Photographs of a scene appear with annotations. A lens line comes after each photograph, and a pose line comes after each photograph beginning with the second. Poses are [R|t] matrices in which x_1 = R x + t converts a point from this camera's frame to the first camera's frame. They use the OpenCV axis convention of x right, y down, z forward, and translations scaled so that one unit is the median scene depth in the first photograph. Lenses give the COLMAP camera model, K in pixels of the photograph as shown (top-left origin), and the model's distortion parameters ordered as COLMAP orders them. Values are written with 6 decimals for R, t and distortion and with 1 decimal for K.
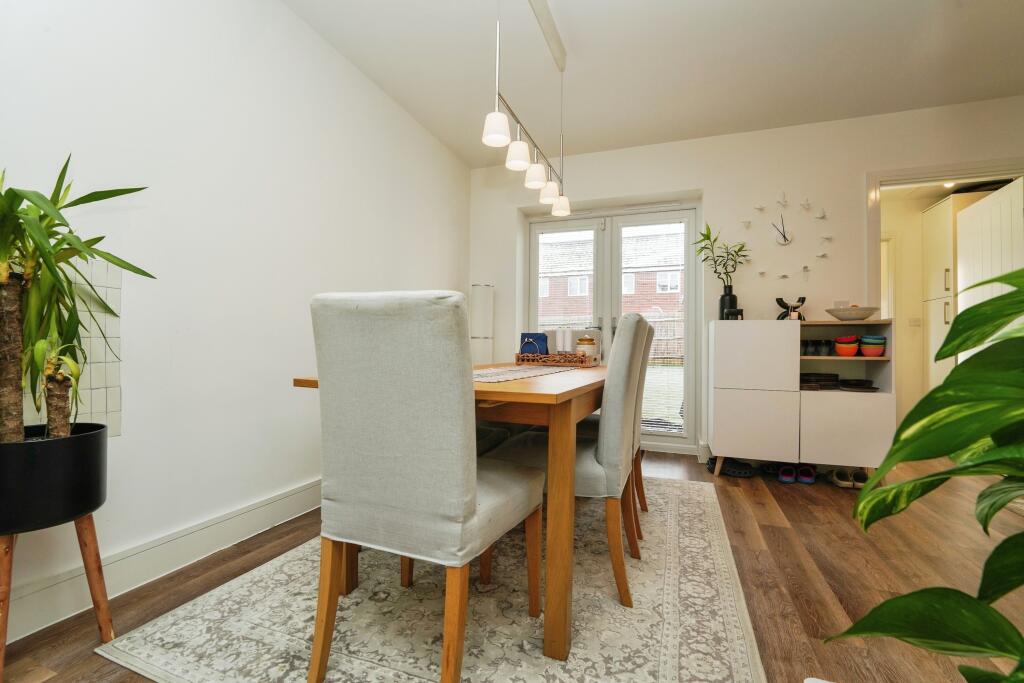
lens RADIAL K [[444.4, 0, 512.0], [0, 444.4, 341.5], [0, 0, 1]] dist [-0.020513, -0.000094]
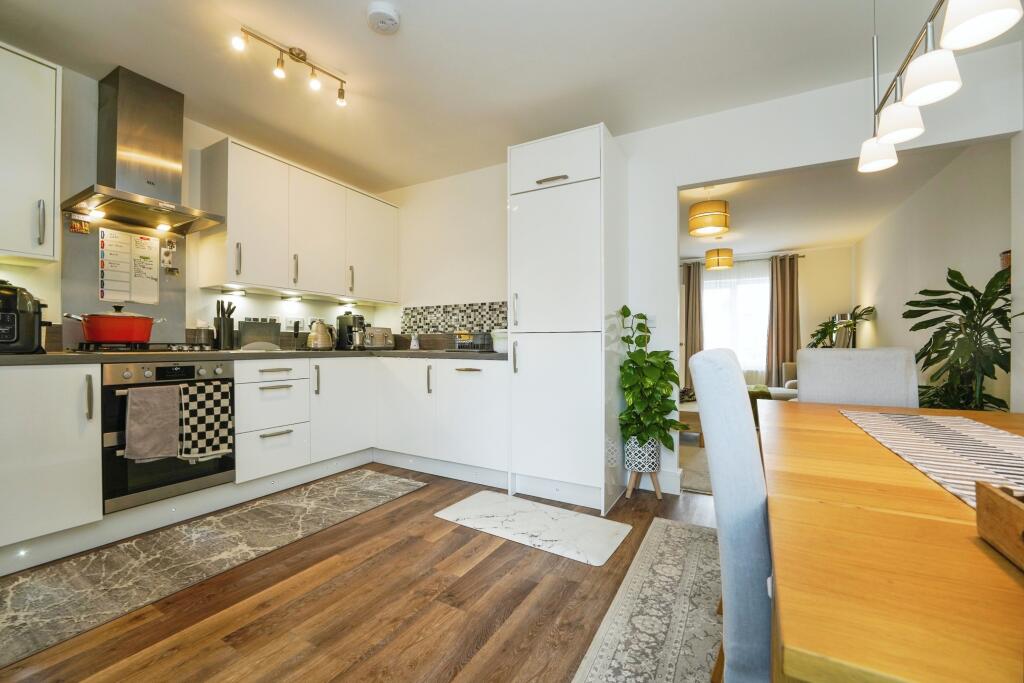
lens RADIAL K [[422.1, 0, 512.0], [0, 422.1, 341.5], [0, 0, 1]] dist [-0.038204, 0.006281]
pose [[-0.989741, -0.018259, 0.141699, 0.378346], [-0.020919, 0.999631, -0.017309, -0.030990], [-0.141331, -0.020096, -0.989758, 1.231749]]
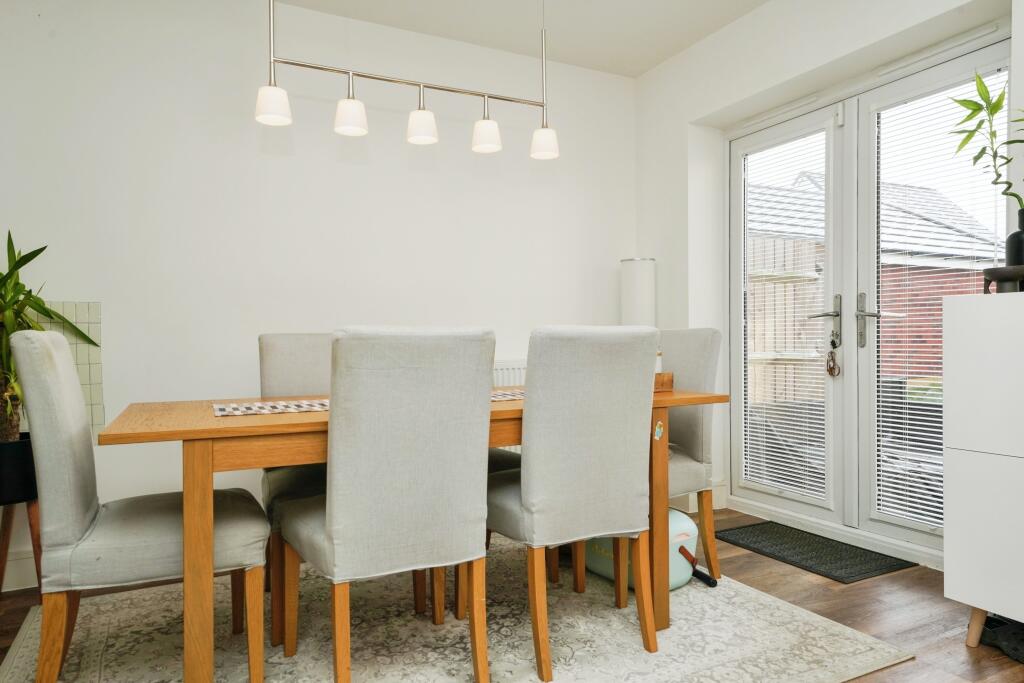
lens RADIAL K [[671.1, 0, 512.7], [0, 671.1, 360.1], [0, 0, 1]] dist [0.029137, 0.001856]
pose [[0.735885, -0.007587, -0.677064, 0.706396], [0.030332, 0.999303, 0.021770, -0.014409], [0.676427, -0.036557, 0.735602, 0.233272]]
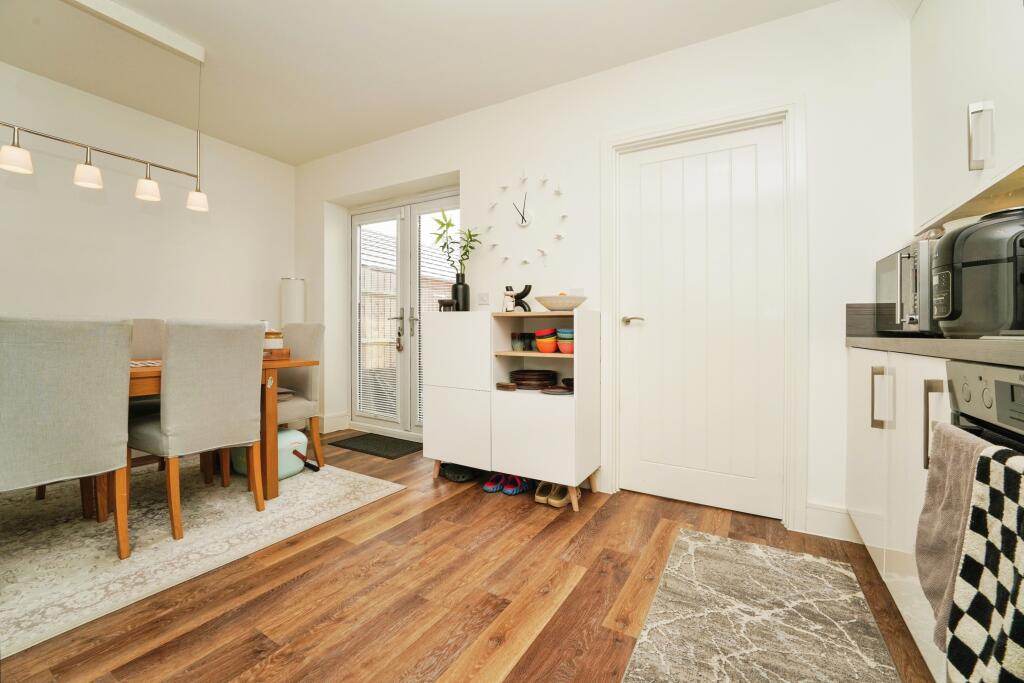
lens RADIAL K [[422.1, 0, 512.0], [0, 422.1, 341.5], [0, 0, 1]] dist [-0.038204, 0.006281]
pose [[0.985556, 0.002964, -0.169326, 0.925358], [0.001649, 0.999631, 0.027100, -0.011919], [0.169344, -0.026988, 0.985187, 0.189533]]
